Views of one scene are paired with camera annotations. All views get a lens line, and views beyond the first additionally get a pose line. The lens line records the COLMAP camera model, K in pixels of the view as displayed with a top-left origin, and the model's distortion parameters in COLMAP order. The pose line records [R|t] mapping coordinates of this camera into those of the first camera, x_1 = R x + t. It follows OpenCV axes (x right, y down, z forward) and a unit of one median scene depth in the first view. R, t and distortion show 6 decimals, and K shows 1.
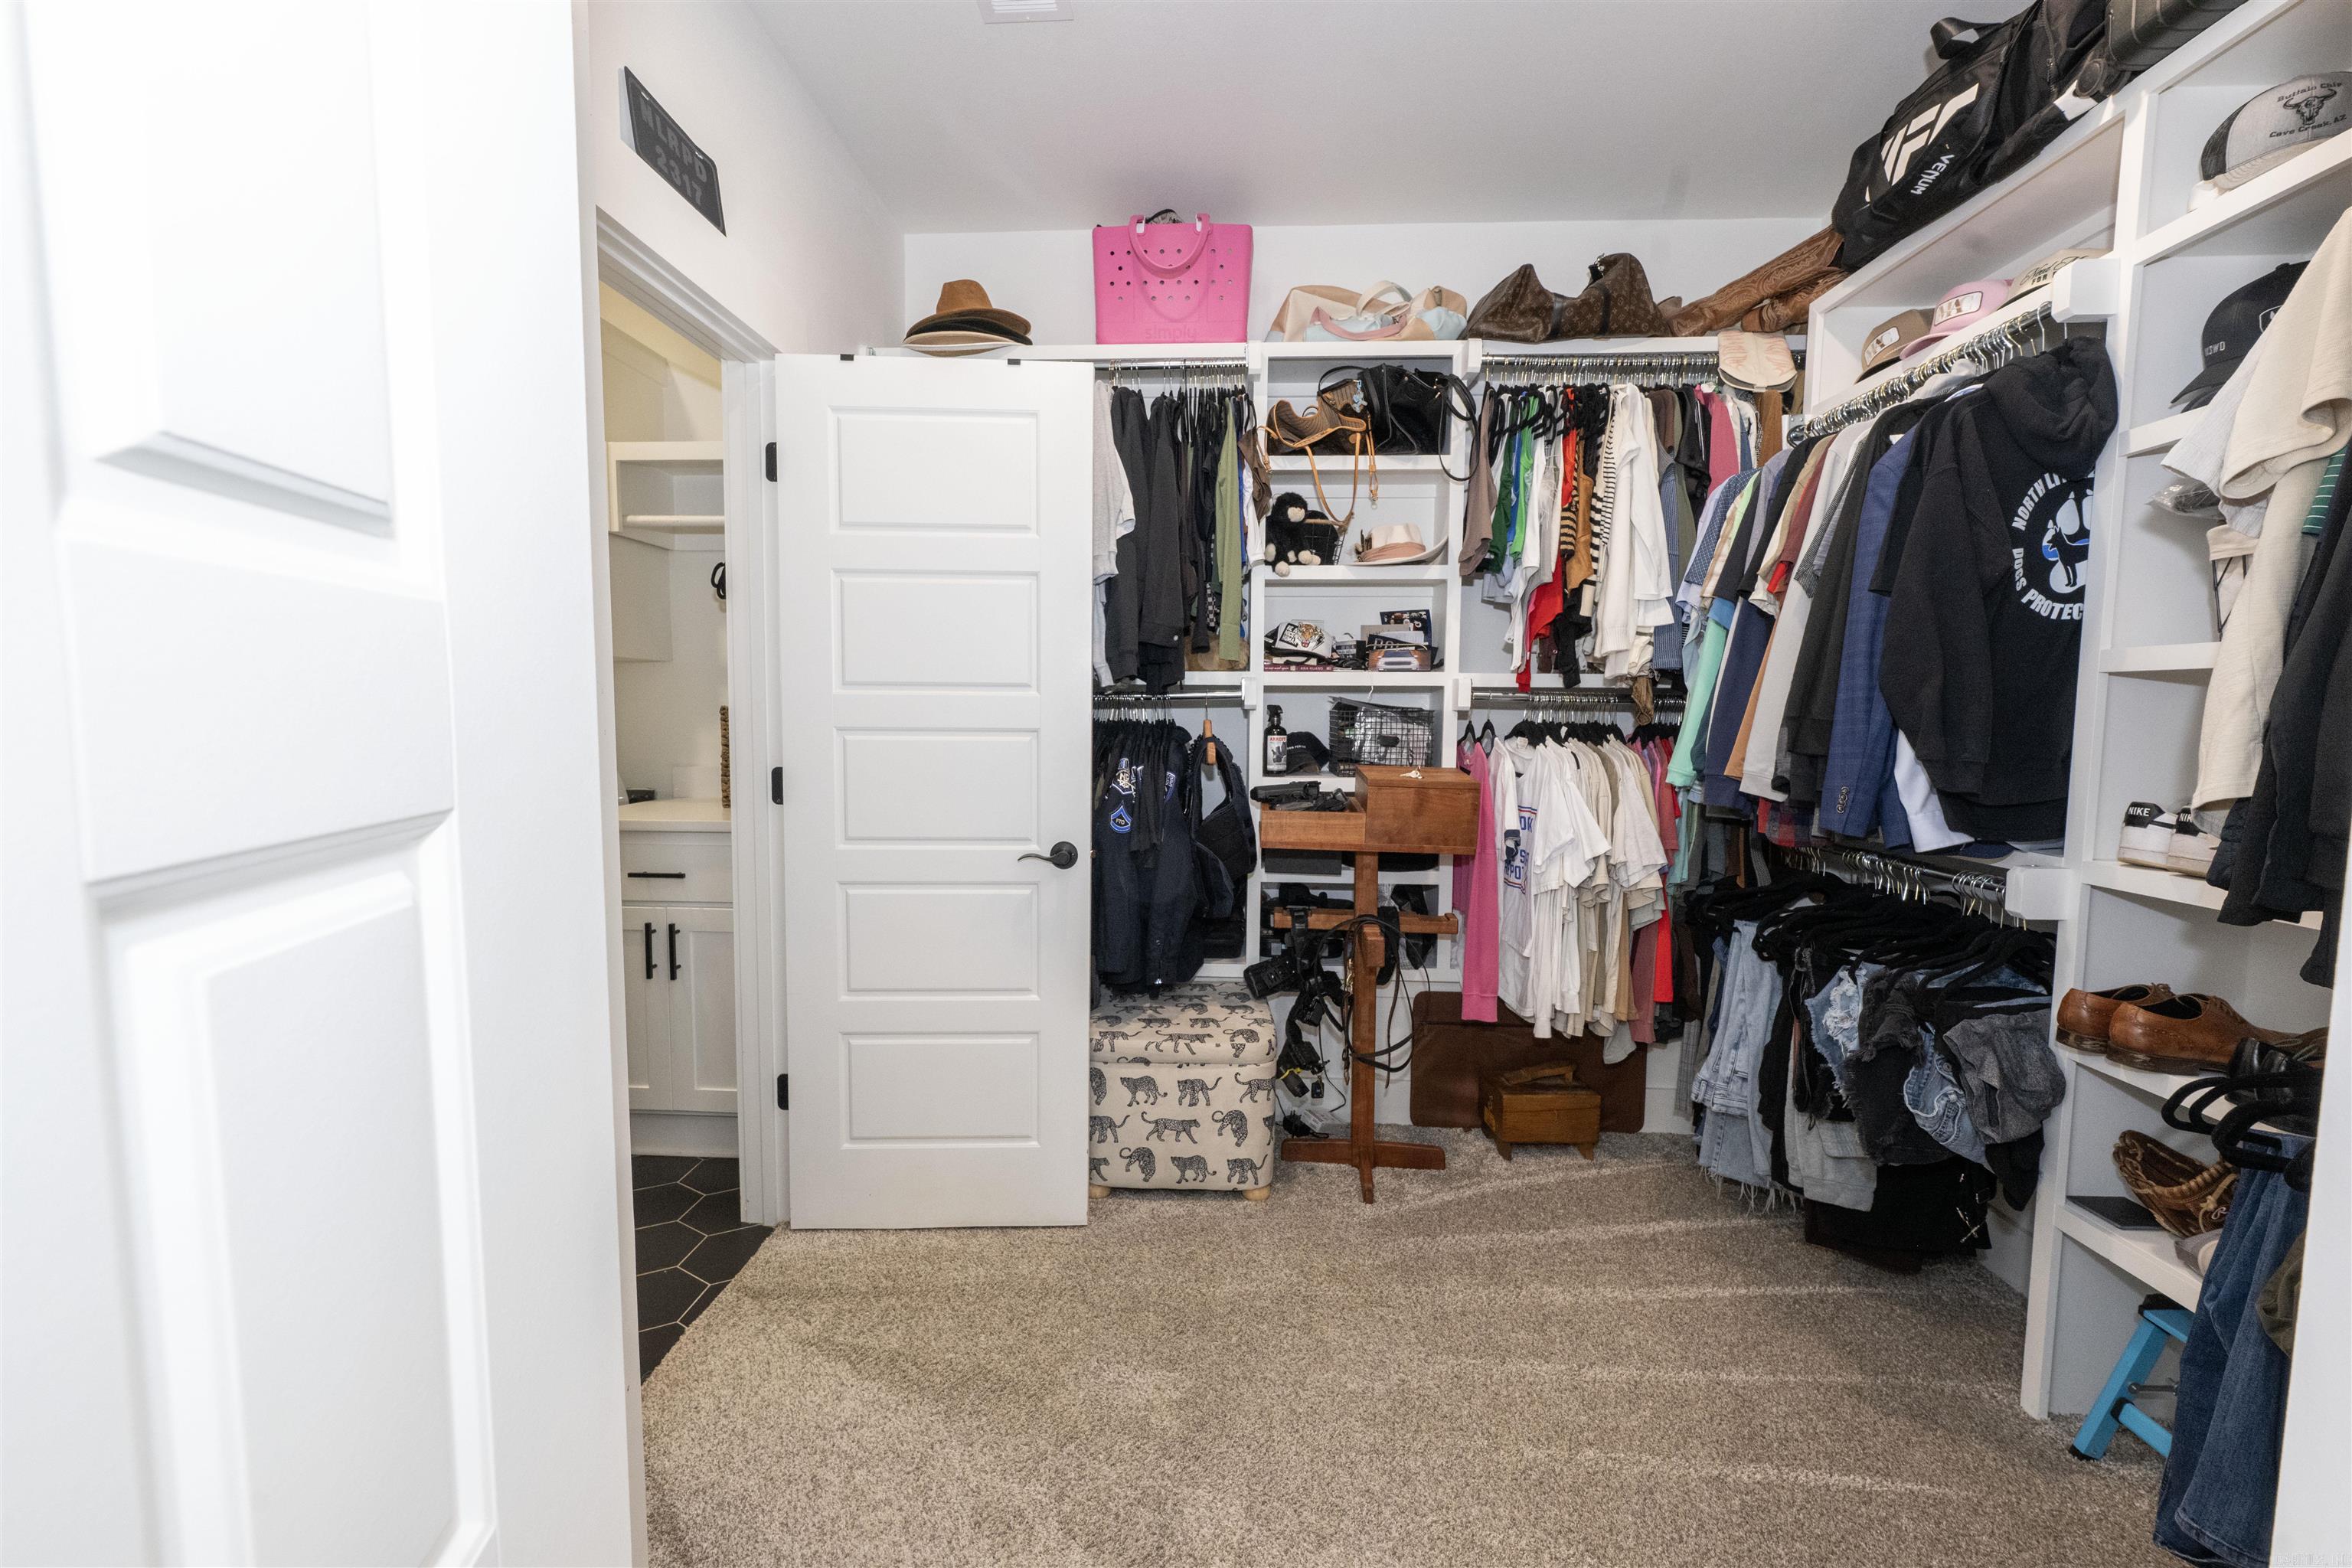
lens RADIAL K [[951.4, 0, 1188.5], [0, 951.4, 787.9], [0, 0, 1]] dist [-0.002243, -0.000221]
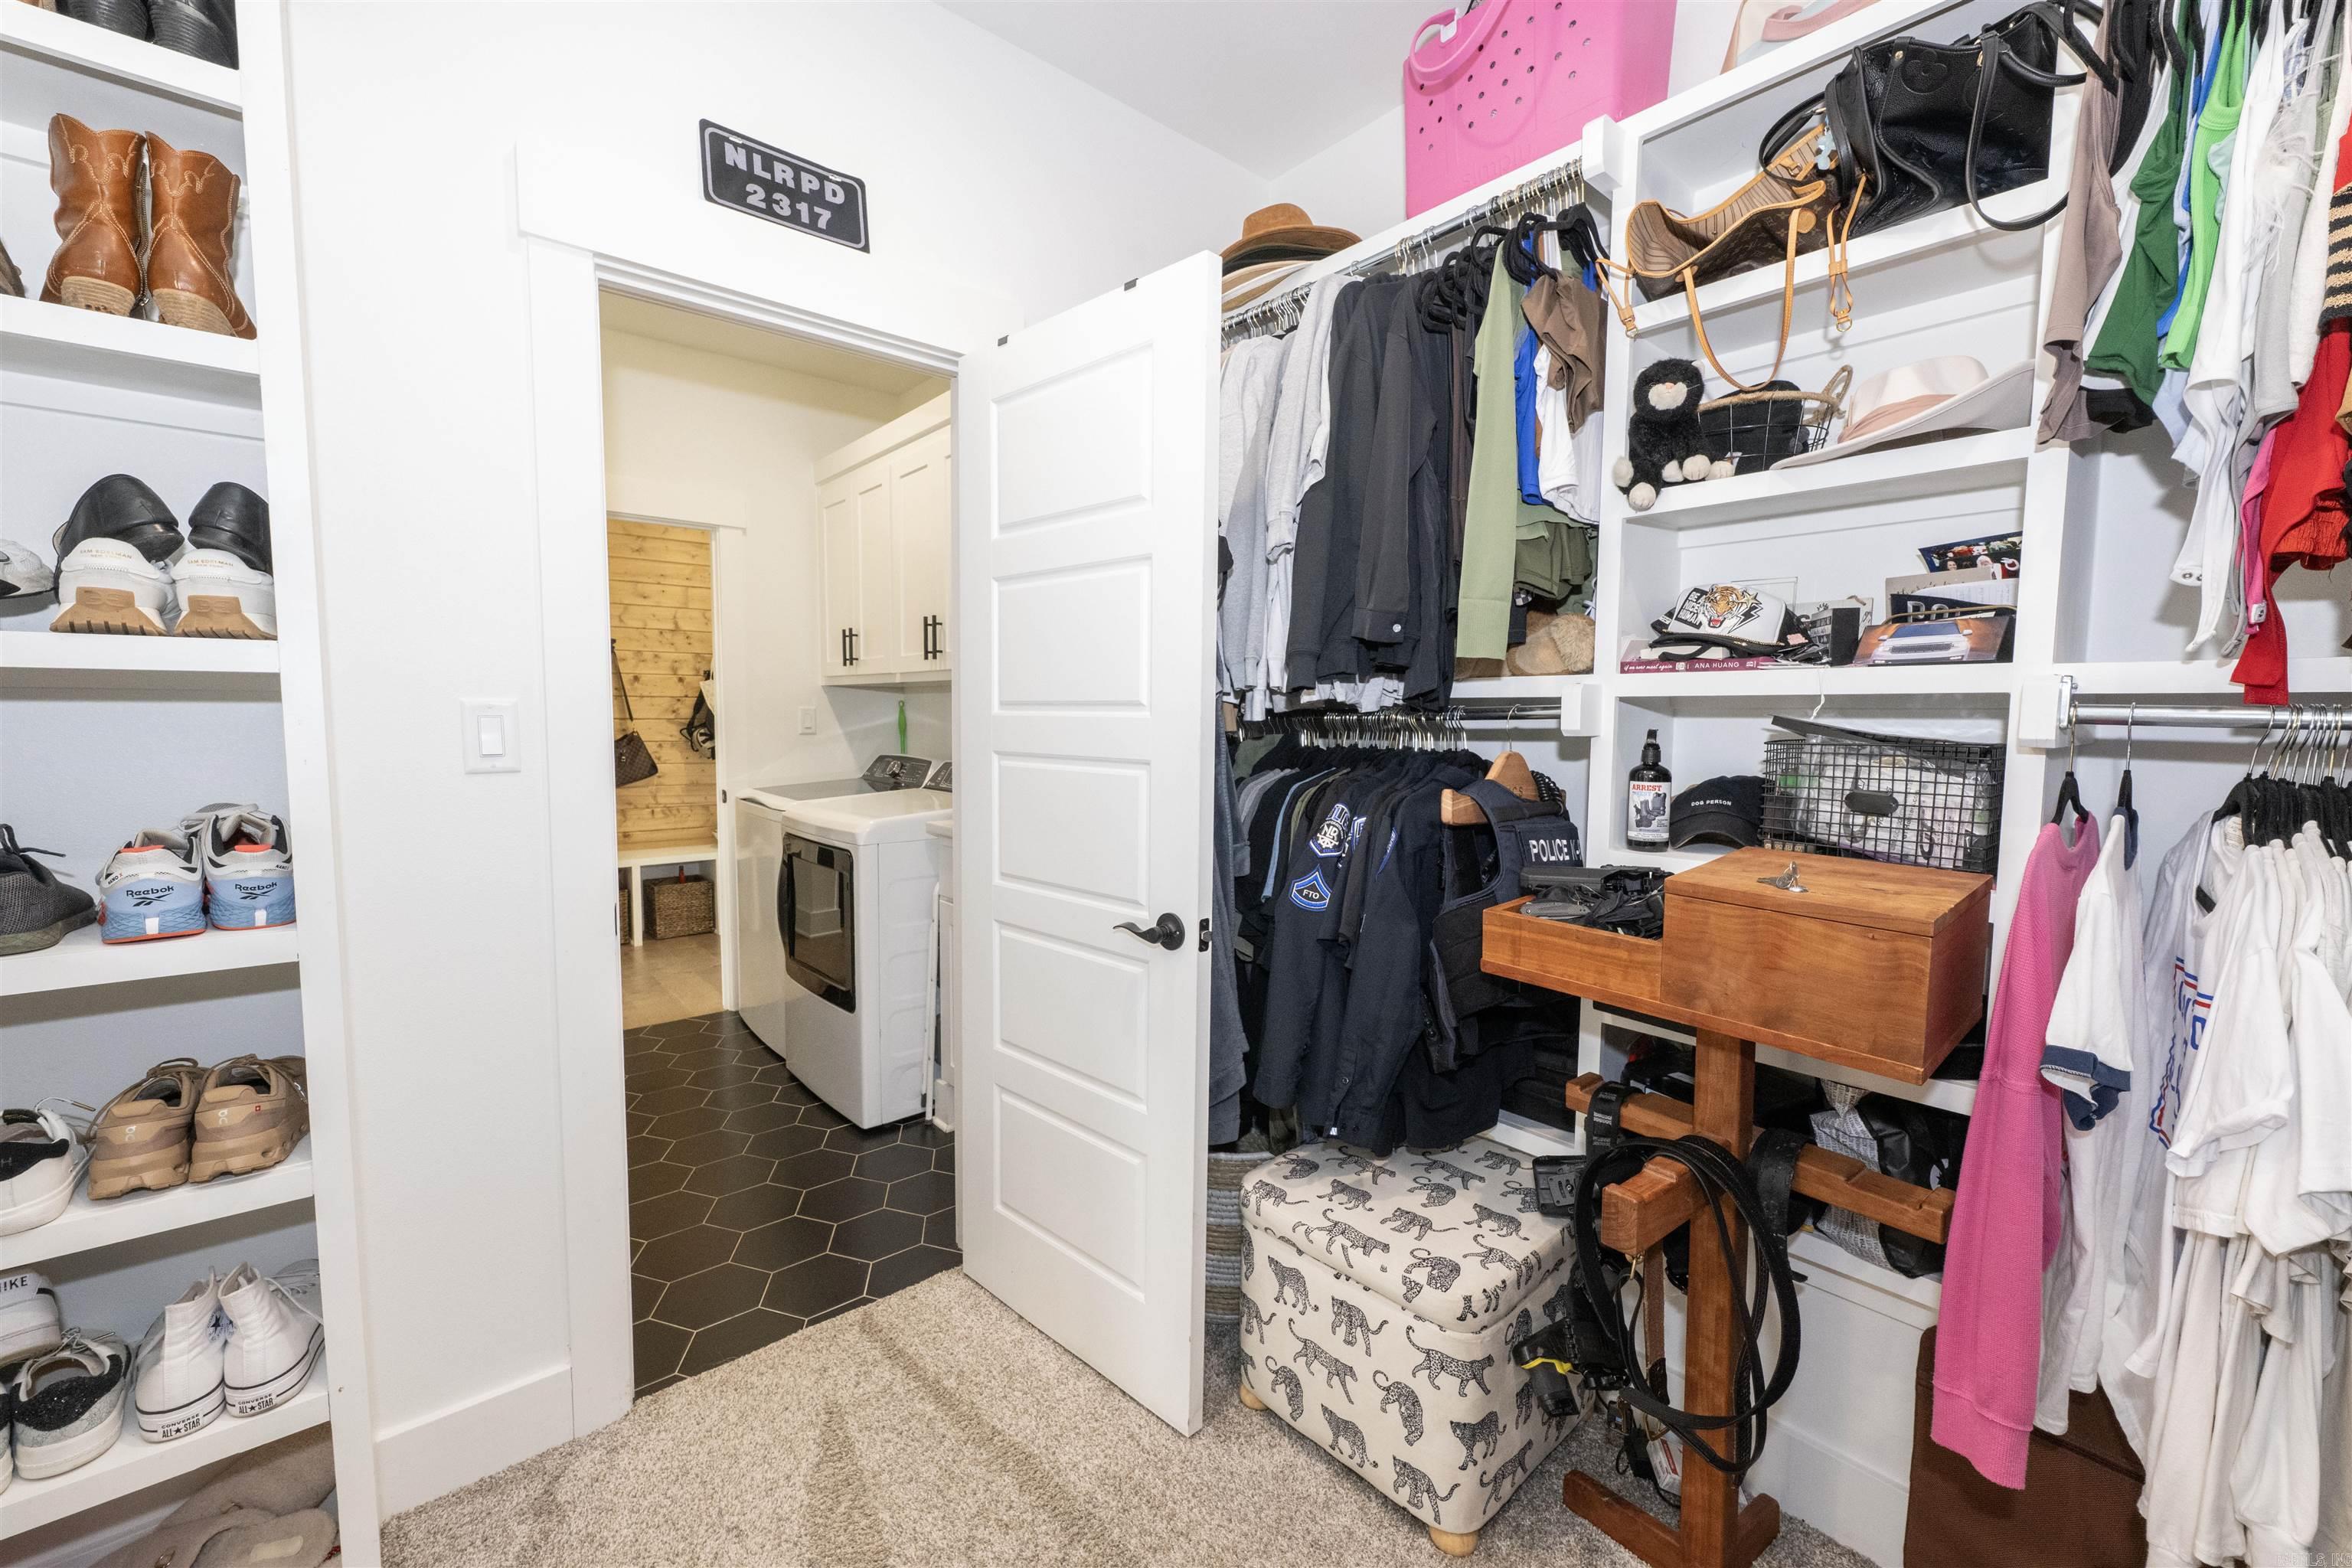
lens RADIAL K [[951.4, 0, 1175.7], [0, 951.4, 781.6], [0, 0, 1]] dist [-0.002243, -0.000221]
pose [[0.686864, 0.053008, -0.724851, 0.341863], [-0.065261, 0.997806, 0.011128, -0.045421], [0.723850, 0.039661, 0.688816, 0.411513]]
